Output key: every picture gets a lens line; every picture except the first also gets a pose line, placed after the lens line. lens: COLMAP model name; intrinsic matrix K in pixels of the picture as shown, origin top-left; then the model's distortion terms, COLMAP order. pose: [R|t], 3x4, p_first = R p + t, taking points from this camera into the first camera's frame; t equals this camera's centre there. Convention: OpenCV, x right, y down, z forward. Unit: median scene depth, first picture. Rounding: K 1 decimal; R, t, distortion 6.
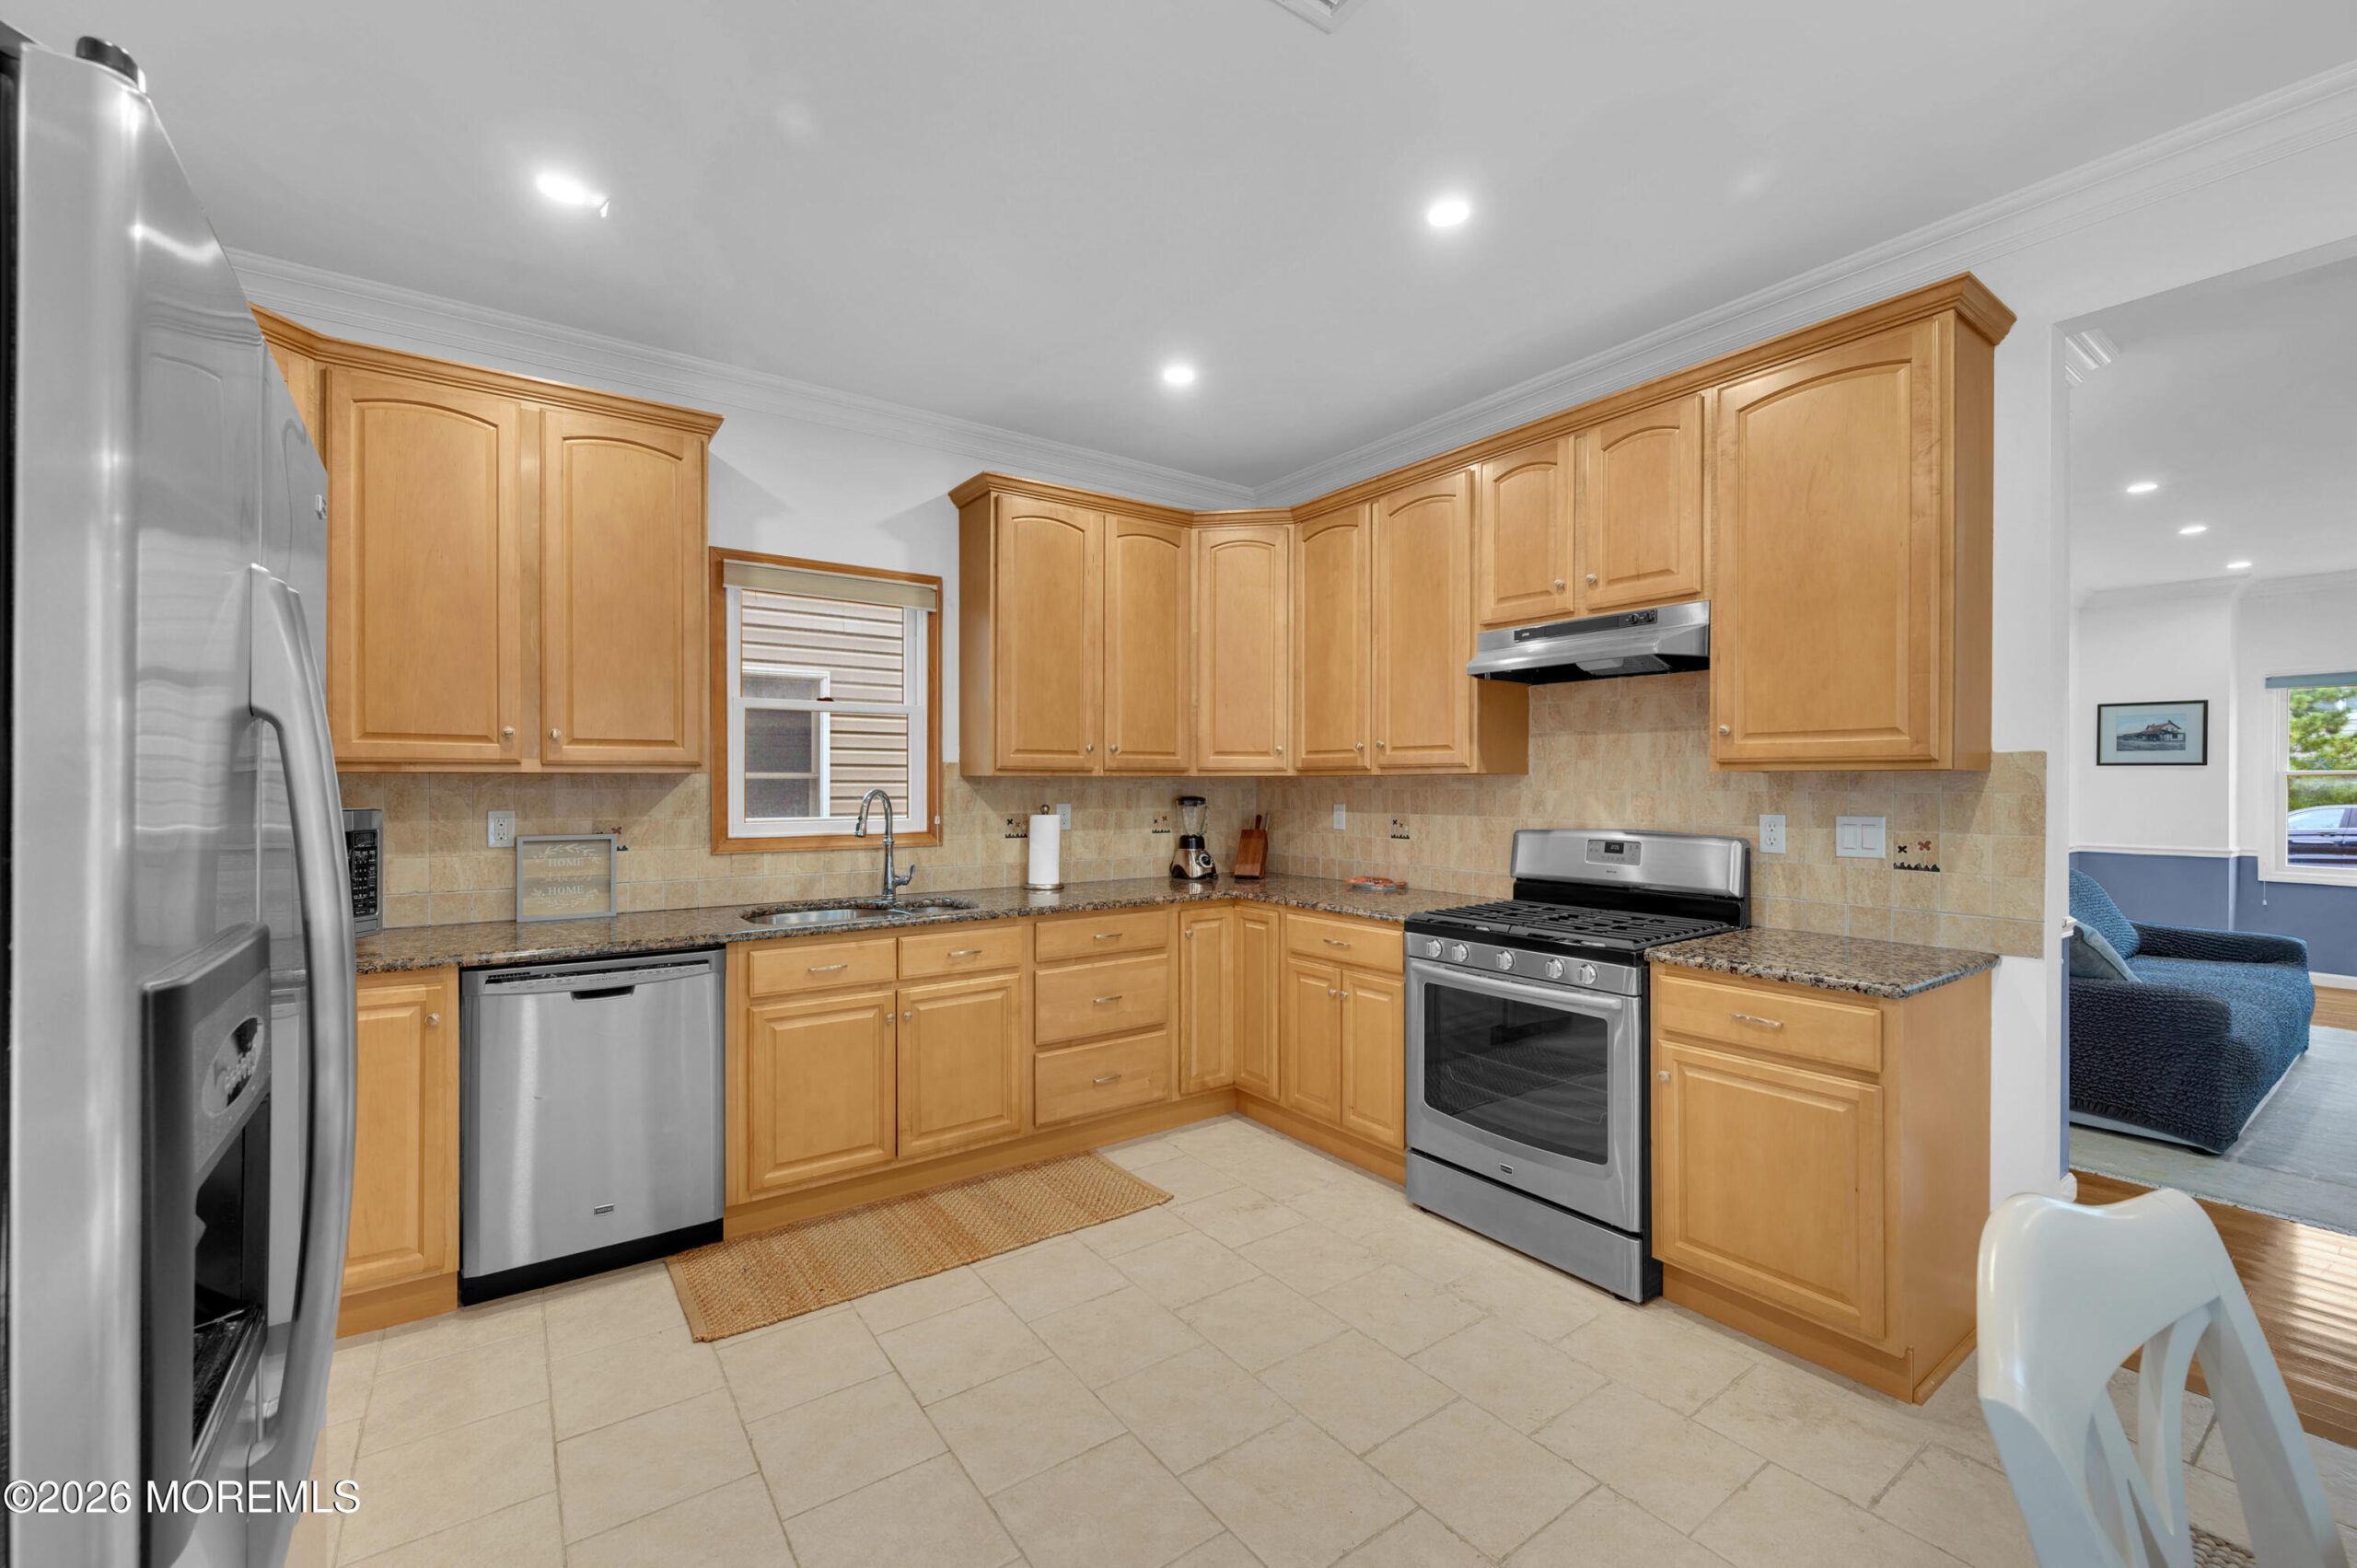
lens RADIAL K [[953.4, 0, 1182.6], [0, 953.4, 784.0], [0, 0, 1]] dist [0.001803, 0.000087]
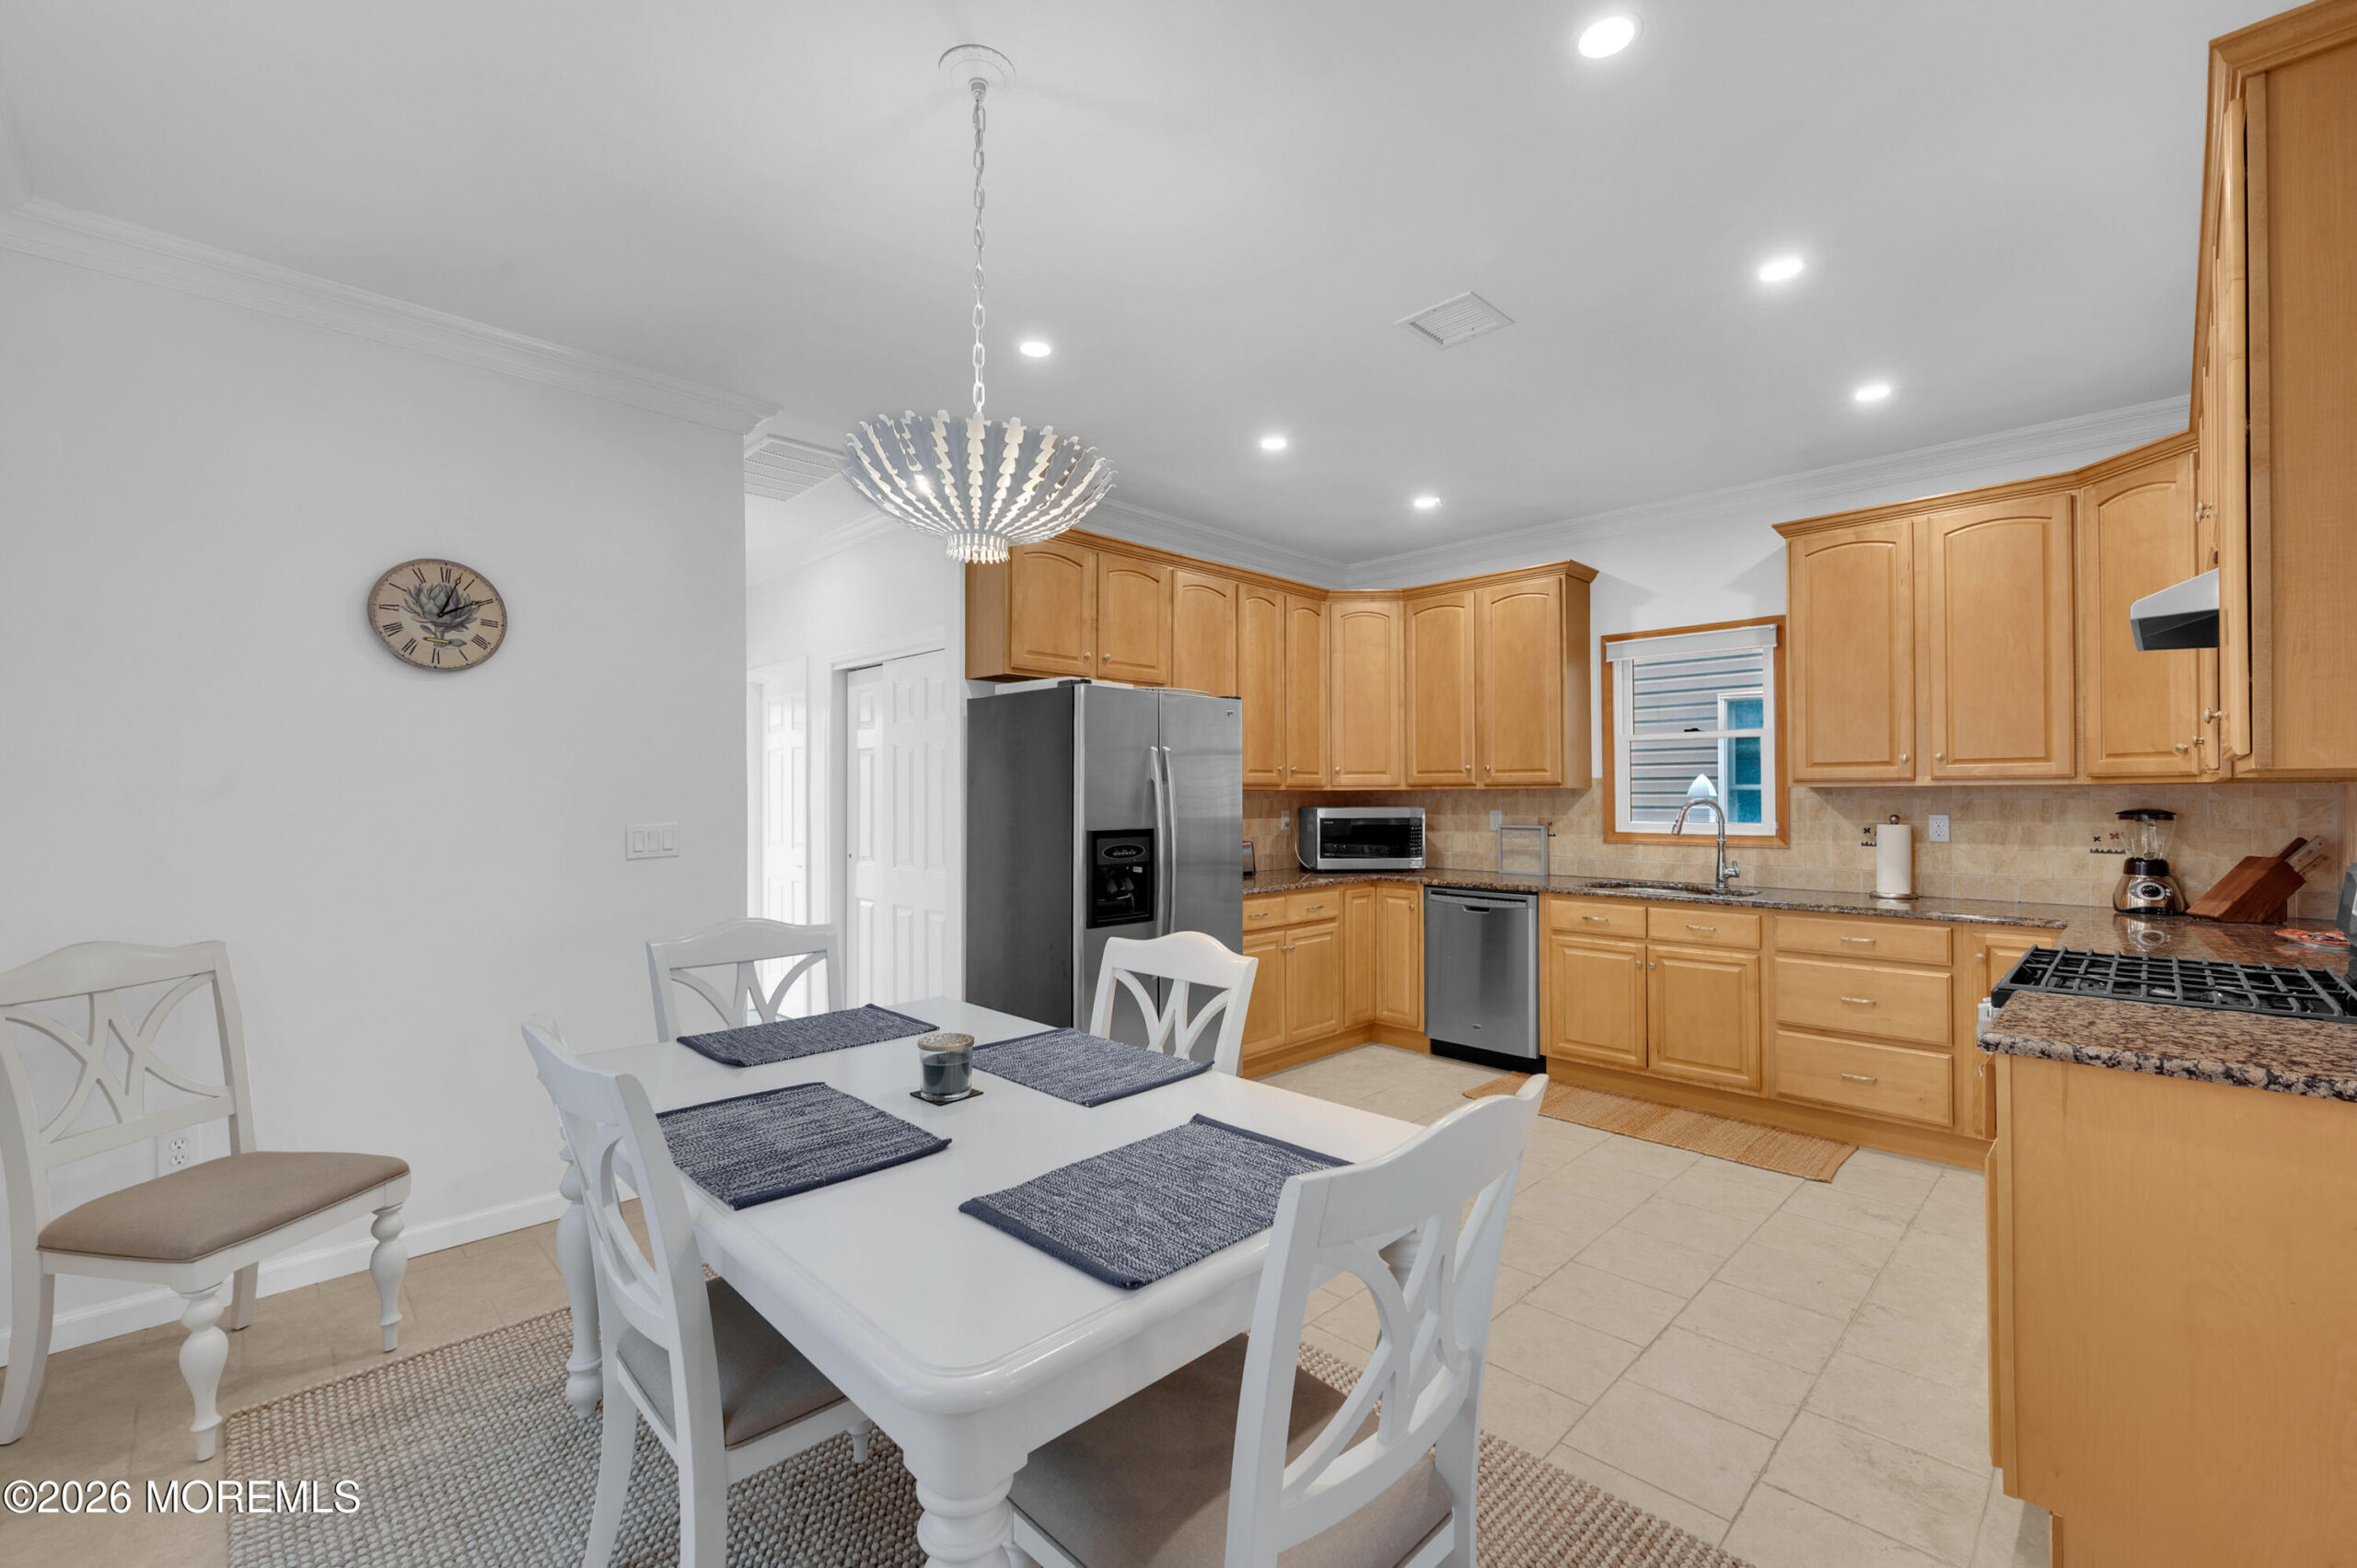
lens RADIAL K [[969.1, 0, 1178.5], [0, 969.1, 784.0], [0, 0, 1]] dist [0.000022, 0.000009]
pose [[0.164416, -0.013555, -0.986298, 0.872839], [0.002059, 0.999908, -0.013399, 0.001593], [0.986389, 0.000173, 0.164428, 0.097976]]
